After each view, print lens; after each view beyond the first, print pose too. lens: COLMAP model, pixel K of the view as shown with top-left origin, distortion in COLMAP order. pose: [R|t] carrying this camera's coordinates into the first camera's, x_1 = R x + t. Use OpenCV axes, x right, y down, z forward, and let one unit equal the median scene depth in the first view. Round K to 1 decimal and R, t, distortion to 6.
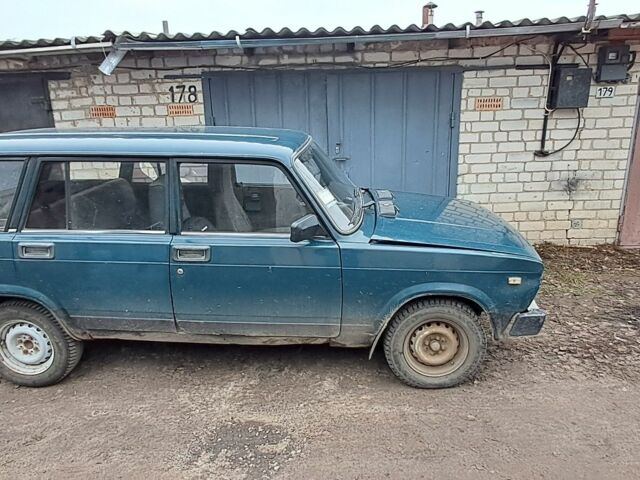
lens RADIAL K [[488.6, 0, 320.0], [0, 488.6, 240.0], [0, 0, 1]] dist [-0.000249, 0.003197]
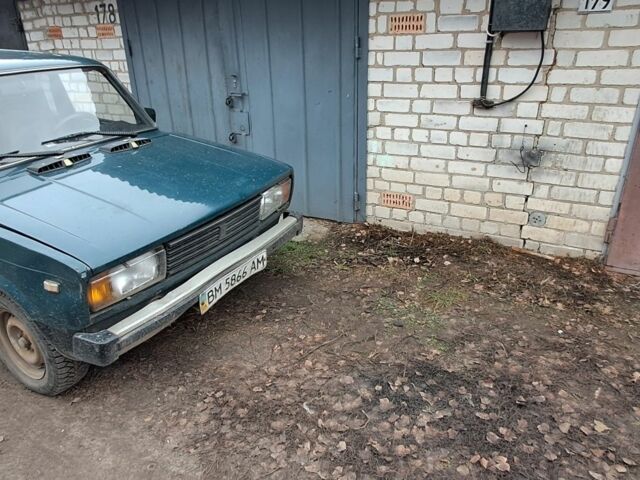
lens RADIAL K [[488.6, 0, 320.0], [0, 488.6, 240.0], [0, 0, 1]] dist [-0.000249, 0.003197]
pose [[0.885915, 0.185885, -0.424972, 0.570436], [-0.122614, 0.977448, 0.171934, -0.084862], [0.447348, -0.100211, 0.888728, 0.303004]]
